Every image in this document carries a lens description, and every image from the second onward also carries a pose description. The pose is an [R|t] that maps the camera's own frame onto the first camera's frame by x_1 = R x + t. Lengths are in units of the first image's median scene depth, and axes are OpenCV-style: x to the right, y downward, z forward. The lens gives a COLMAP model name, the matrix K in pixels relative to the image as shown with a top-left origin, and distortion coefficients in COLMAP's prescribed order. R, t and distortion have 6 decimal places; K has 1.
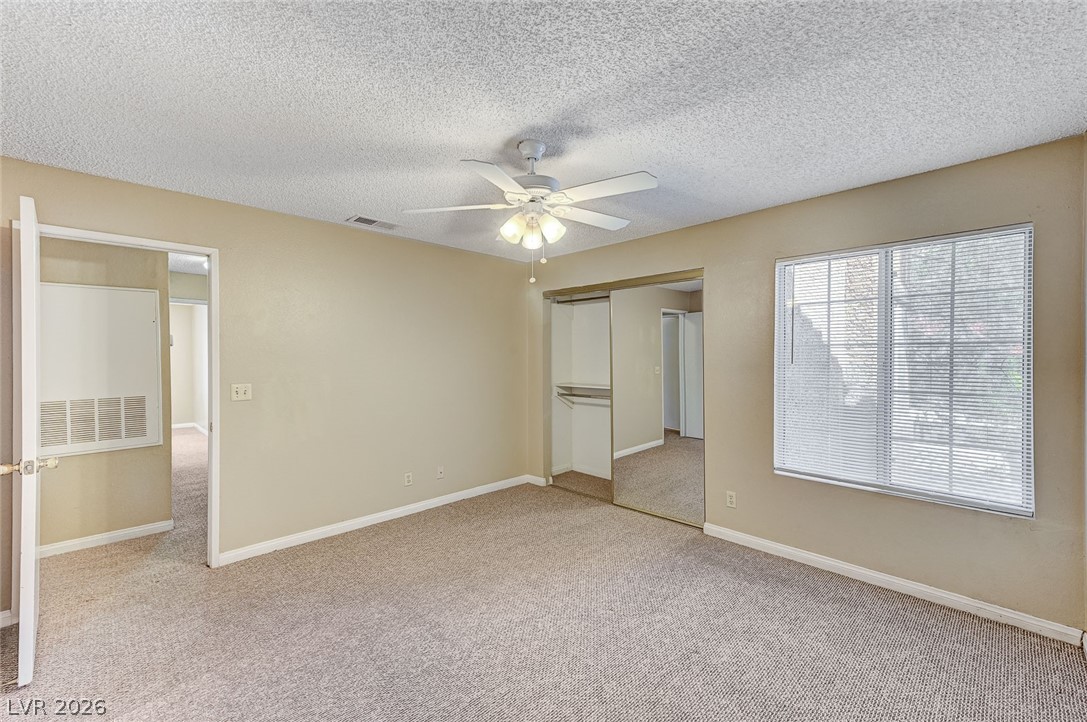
lens RADIAL K [[448.8, 0, 551.2], [0, 448.8, 357.6], [0, 0, 1]] dist [0.015817, 0.000047]
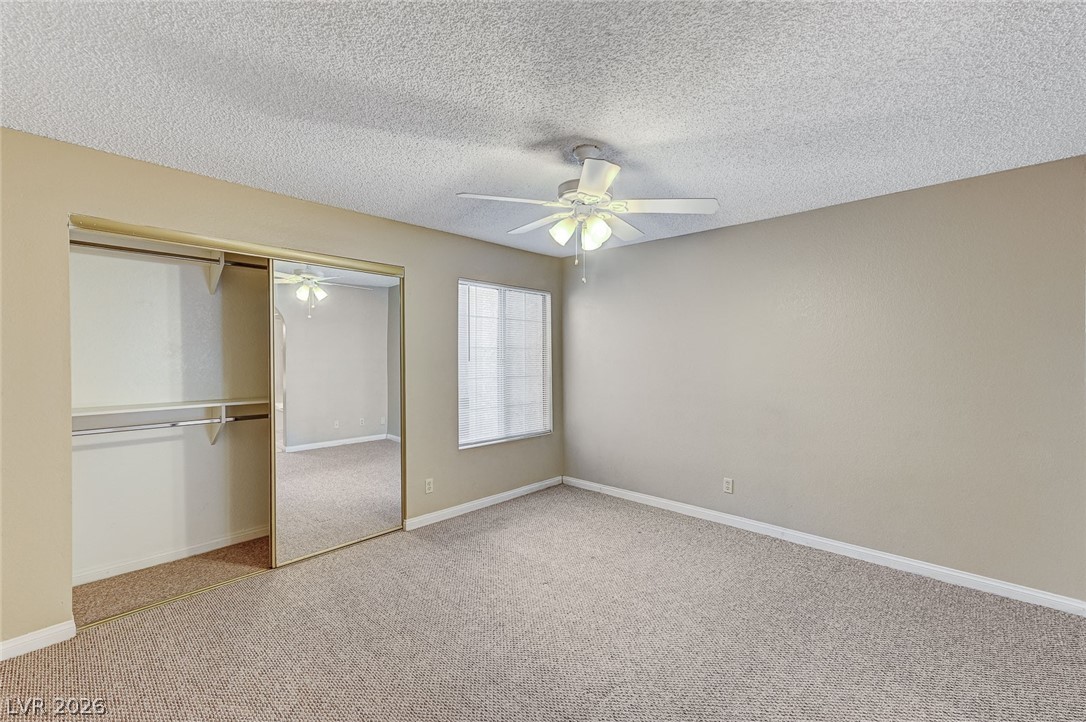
lens RADIAL K [[478.3, 0, 532.0], [0, 478.3, 357.2], [0, 0, 1]] dist [-0.000239, -0.000068]
pose [[-0.041193, -0.005355, 0.999137, -0.827061], [0.002213, 0.999983, 0.005451, -0.003954], [-0.999149, 0.002436, -0.041180, 0.856528]]
